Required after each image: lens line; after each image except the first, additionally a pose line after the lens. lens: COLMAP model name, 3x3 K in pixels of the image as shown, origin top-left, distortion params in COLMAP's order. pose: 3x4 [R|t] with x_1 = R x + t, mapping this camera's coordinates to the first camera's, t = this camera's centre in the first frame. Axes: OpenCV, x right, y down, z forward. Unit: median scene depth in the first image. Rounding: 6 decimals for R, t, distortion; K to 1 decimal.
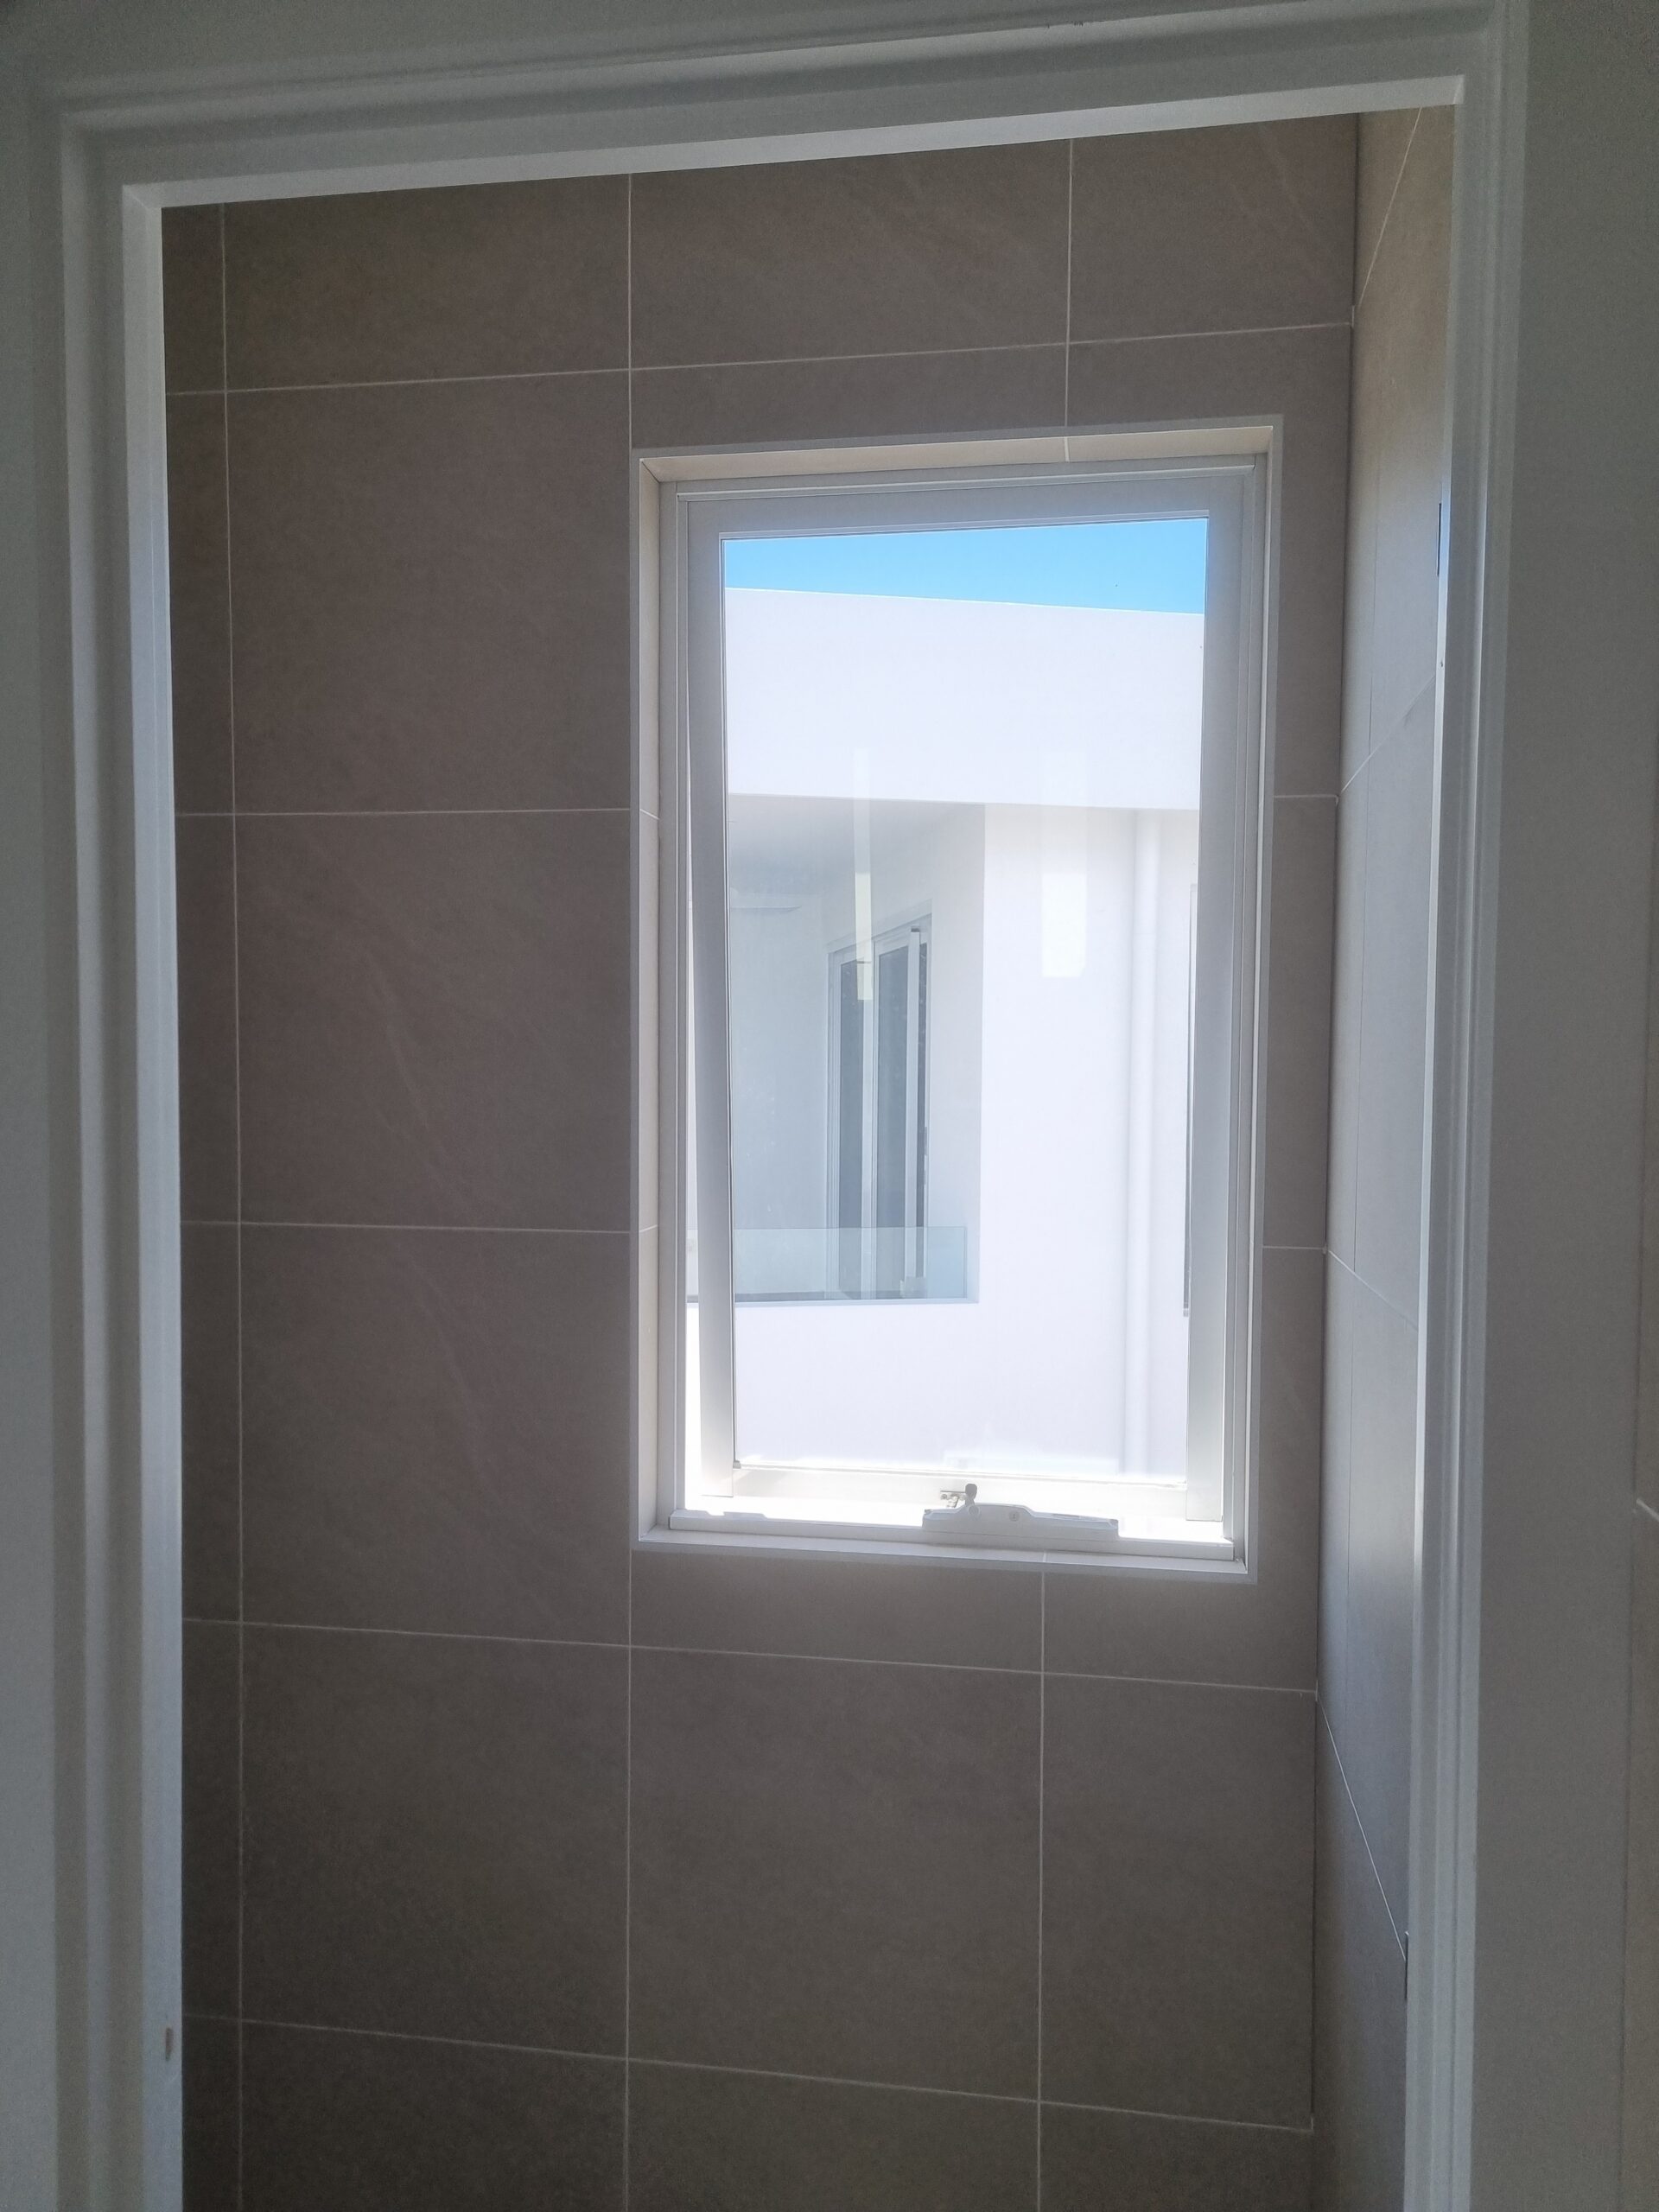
lens RADIAL K [[1656.7, 0, 843.6], [0, 1656.7, 1150.0], [0, 0, 1]] dist [0.048192, -0.014255]
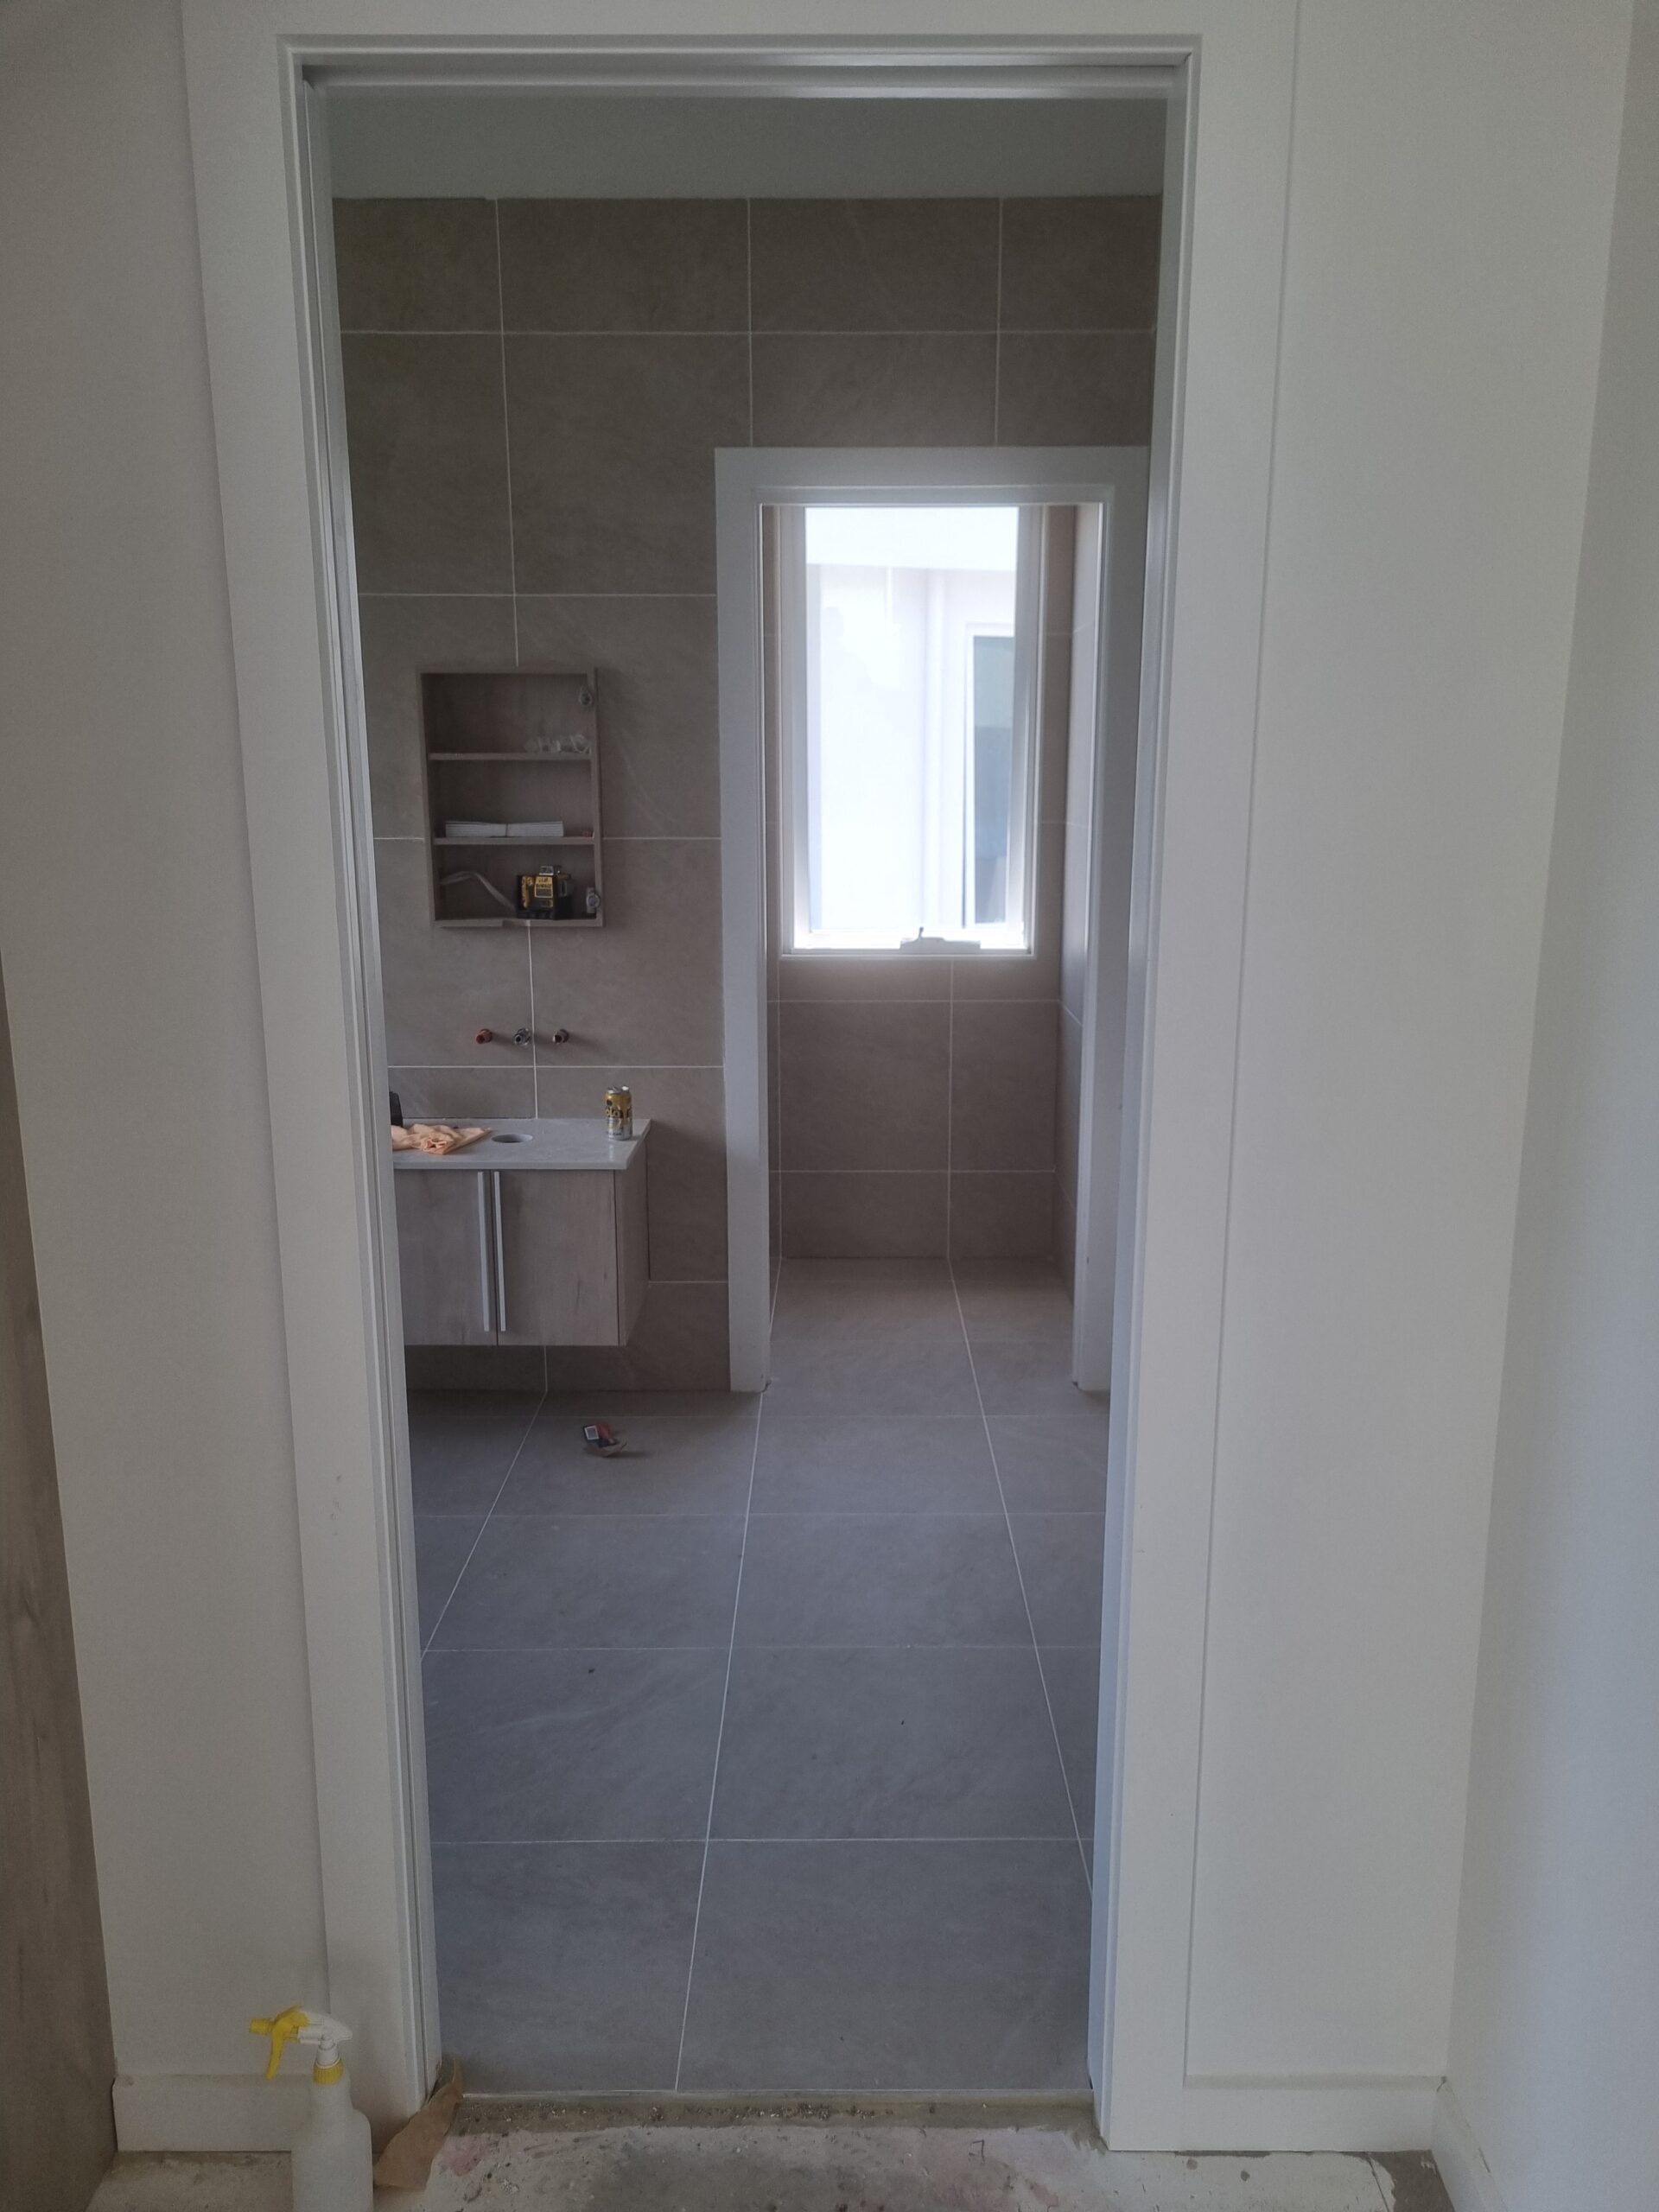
lens RADIAL K [[1656.7, 0, 845.1], [0, 1656.7, 1117.2], [0, 0, 1]] dist [0.048192, -0.014255]
pose [[0.986957, -0.038395, 0.156339, -0.420798], [0.013094, 0.987070, 0.159754, 0.087401], [-0.160451, -0.155623, 0.974698, -1.376305]]
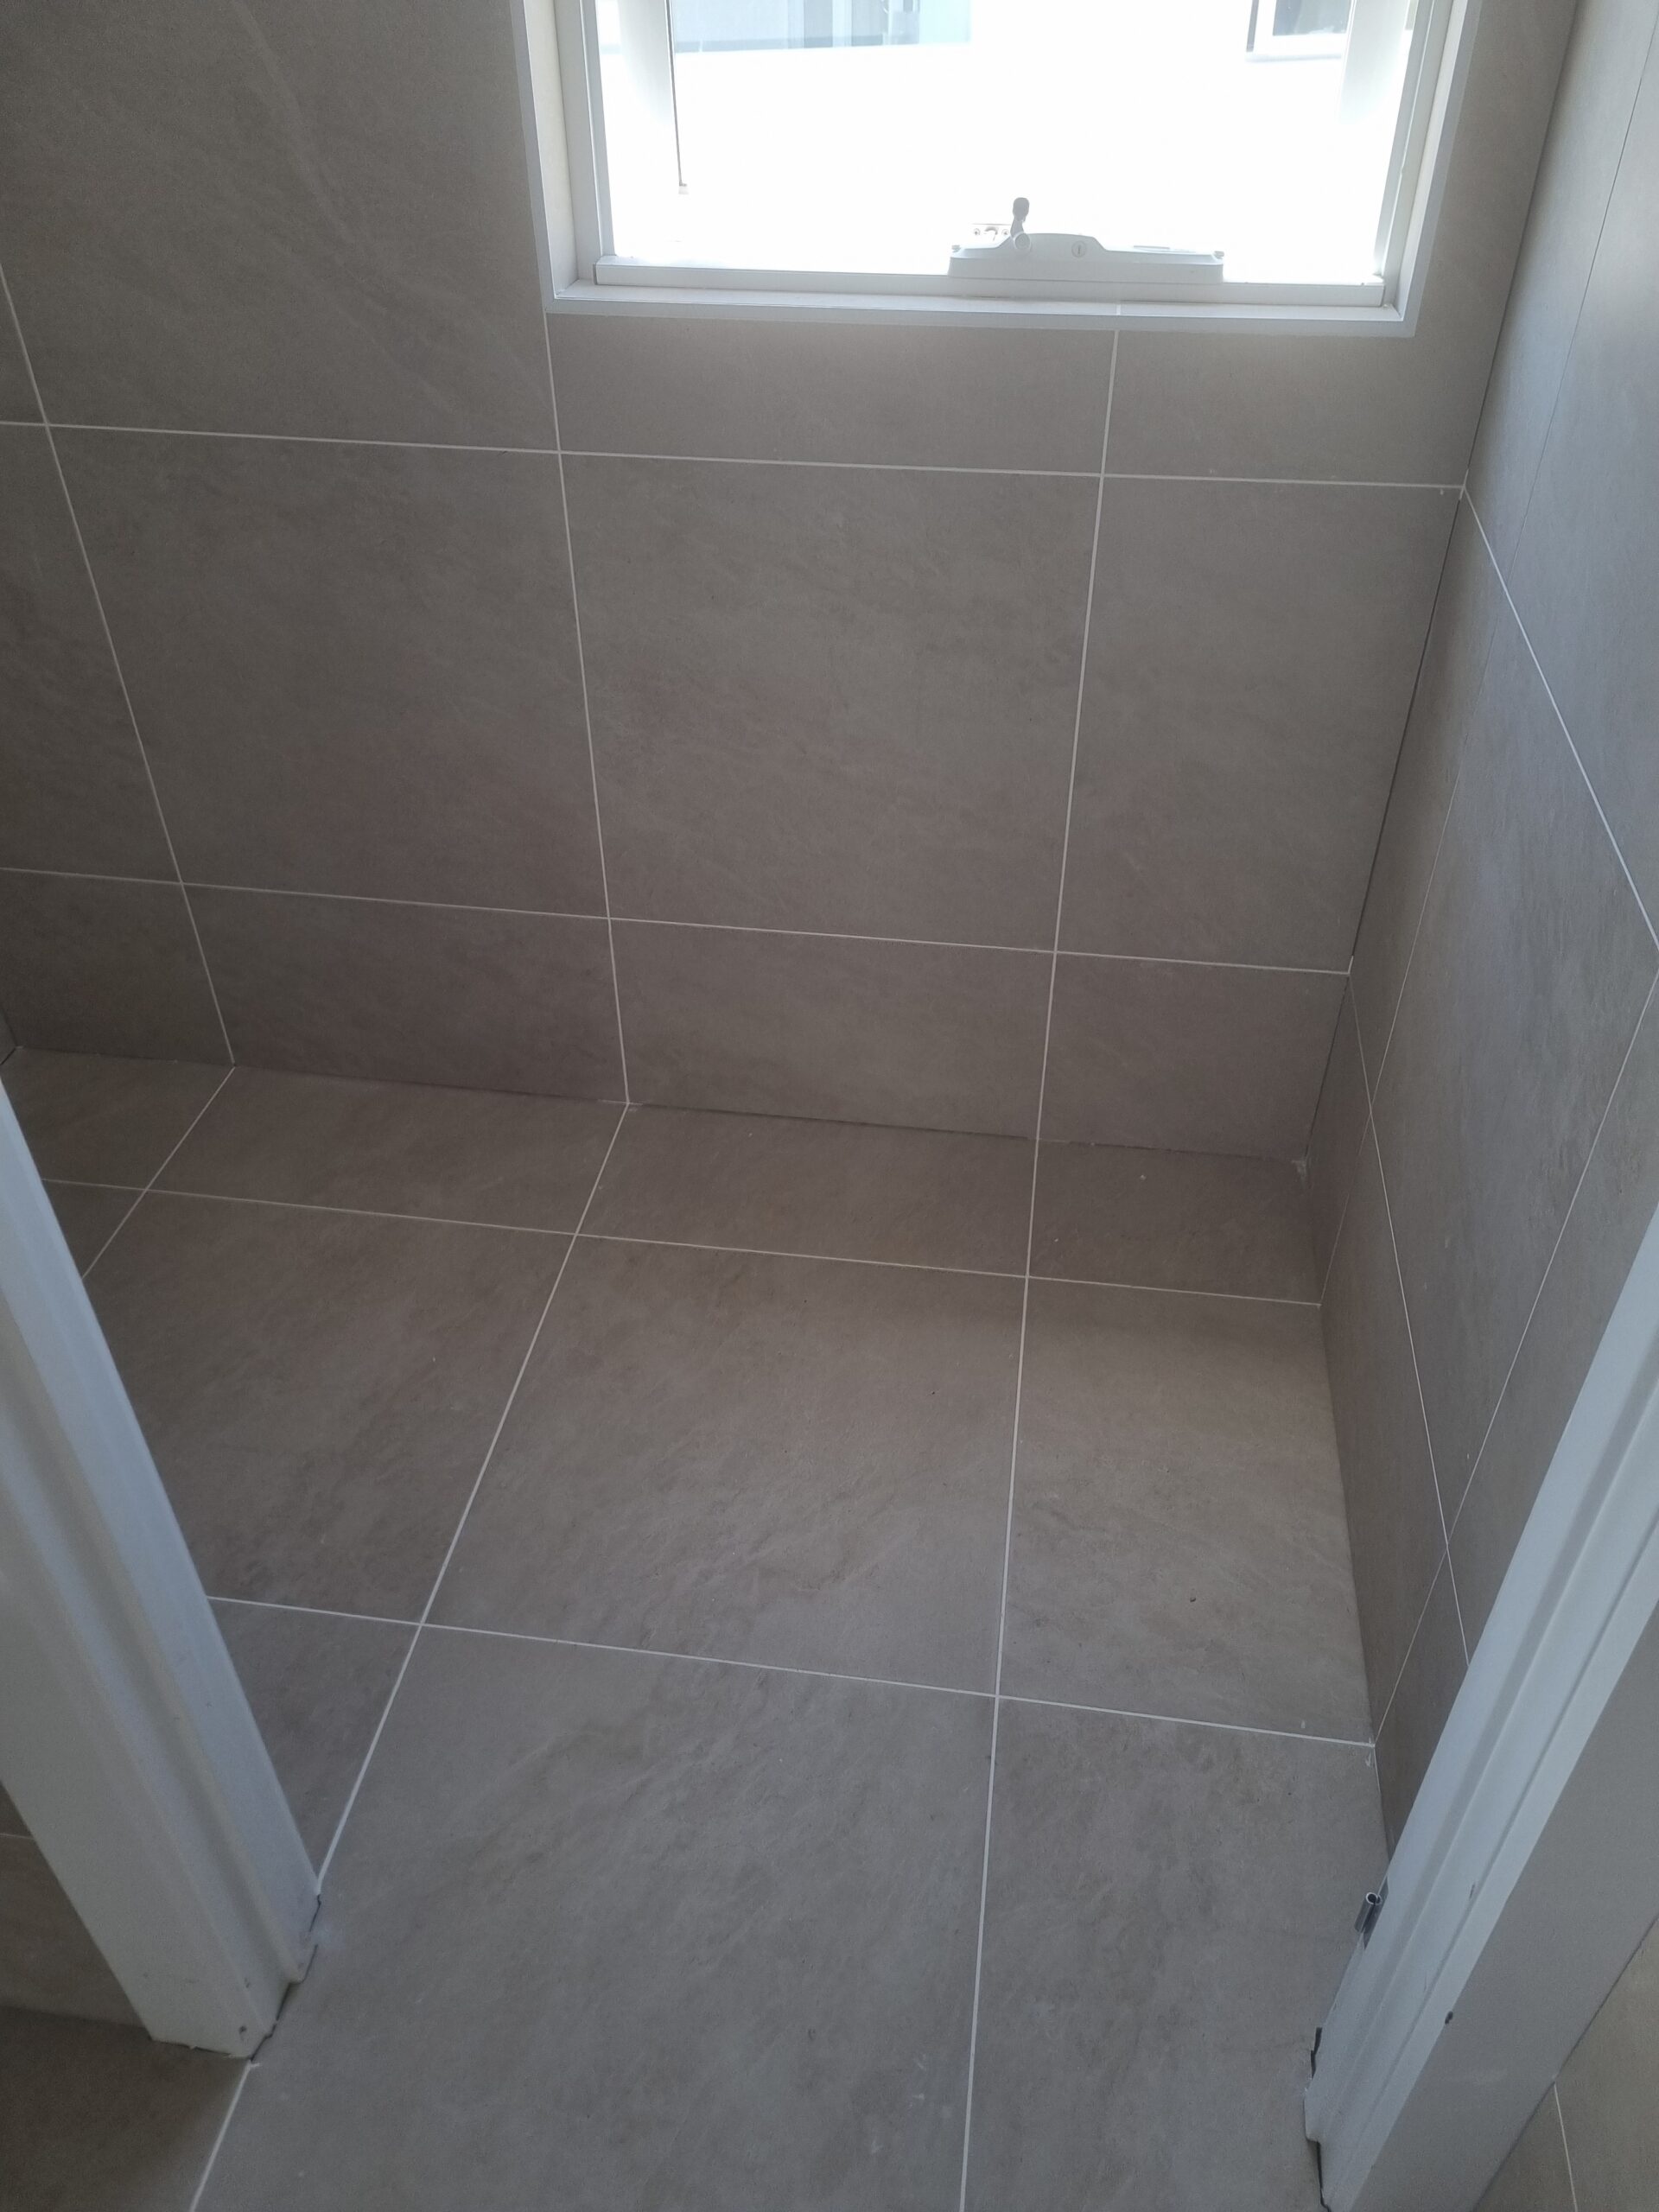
lens RADIAL K [[1656.7, 0, 833.8], [0, 1656.7, 1112.5], [0, 0, 1]] dist [0.048192, -0.014255]
pose [[0.999798, -0.019313, 0.005521, -0.013246], [0.012300, 0.805919, 0.591898, 0.092628], [-0.015881, -0.591711, 0.805994, 0.207716]]
